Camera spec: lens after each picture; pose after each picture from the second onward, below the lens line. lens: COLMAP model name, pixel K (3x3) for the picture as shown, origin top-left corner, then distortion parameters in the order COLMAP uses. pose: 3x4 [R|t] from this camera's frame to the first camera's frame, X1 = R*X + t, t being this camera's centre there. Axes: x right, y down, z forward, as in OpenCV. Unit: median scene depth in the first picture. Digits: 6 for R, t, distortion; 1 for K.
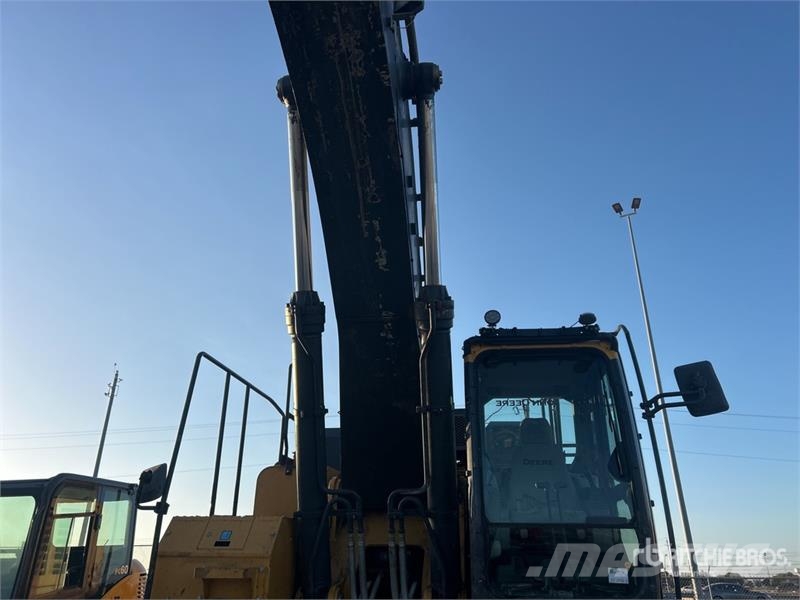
lens RADIAL K [[598.6, 0, 402.7], [0, 598.6, 296.5], [0, 0, 1]] dist [0.048691, -0.064476]
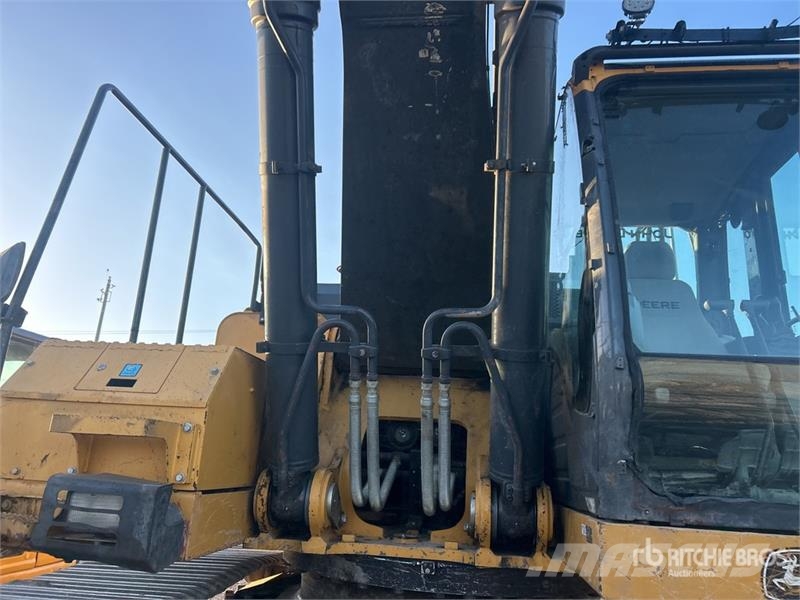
lens RADIAL K [[624.7, 0, 400.0], [0, 624.7, 300.0], [0, 0, 1]] dist [0.146707, -0.256855]
pose [[0.998704, 0.050616, -0.005382, -0.043736], [-0.049396, 0.989254, 0.137610, 0.230434], [0.012289, -0.137165, 0.990472, 0.416572]]
